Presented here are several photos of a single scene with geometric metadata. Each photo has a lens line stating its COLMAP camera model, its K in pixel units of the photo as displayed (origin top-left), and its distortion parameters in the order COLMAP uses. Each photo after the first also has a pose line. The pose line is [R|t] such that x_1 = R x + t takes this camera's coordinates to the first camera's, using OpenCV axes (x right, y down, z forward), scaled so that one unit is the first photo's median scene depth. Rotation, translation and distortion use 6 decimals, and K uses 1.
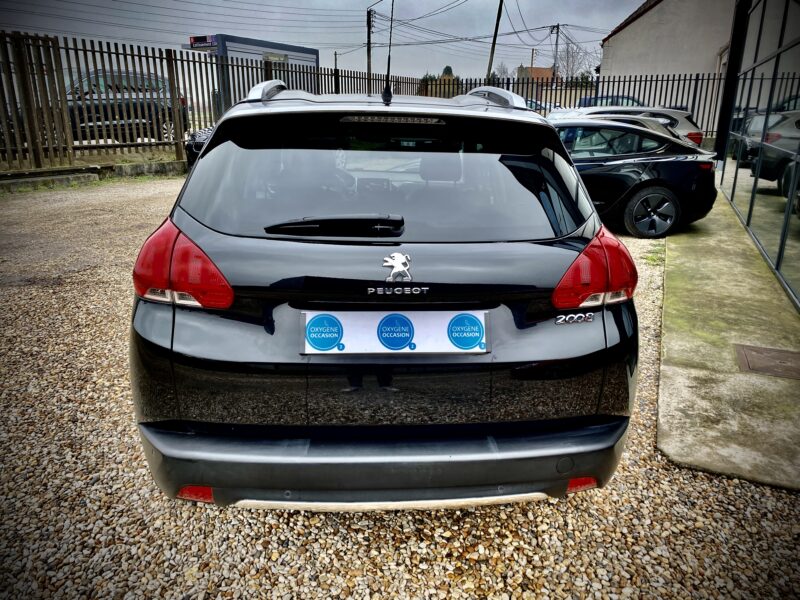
lens RADIAL K [[617.8, 0, 400.0], [0, 617.8, 300.0], [0, 0, 1]] dist [0.027791, -0.007147]
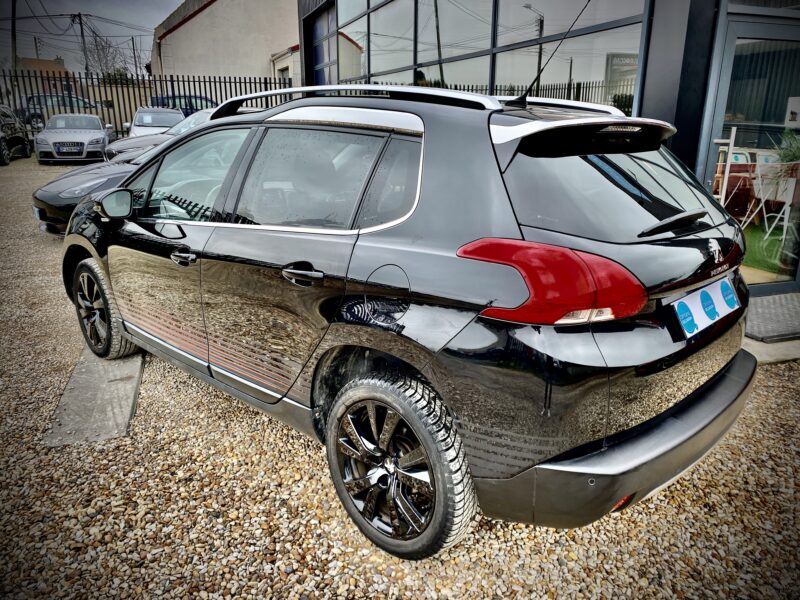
lens RADIAL K [[605.7, 0, 403.6], [0, 605.7, 316.6], [0, 0, 1]] dist [0.013125, 0.005774]
pose [[0.739905, -0.215128, 0.637385, -0.656748], [0.193912, 0.975476, 0.104137, -0.090514], [-0.644157, 0.046545, 0.763476, 0.255659]]
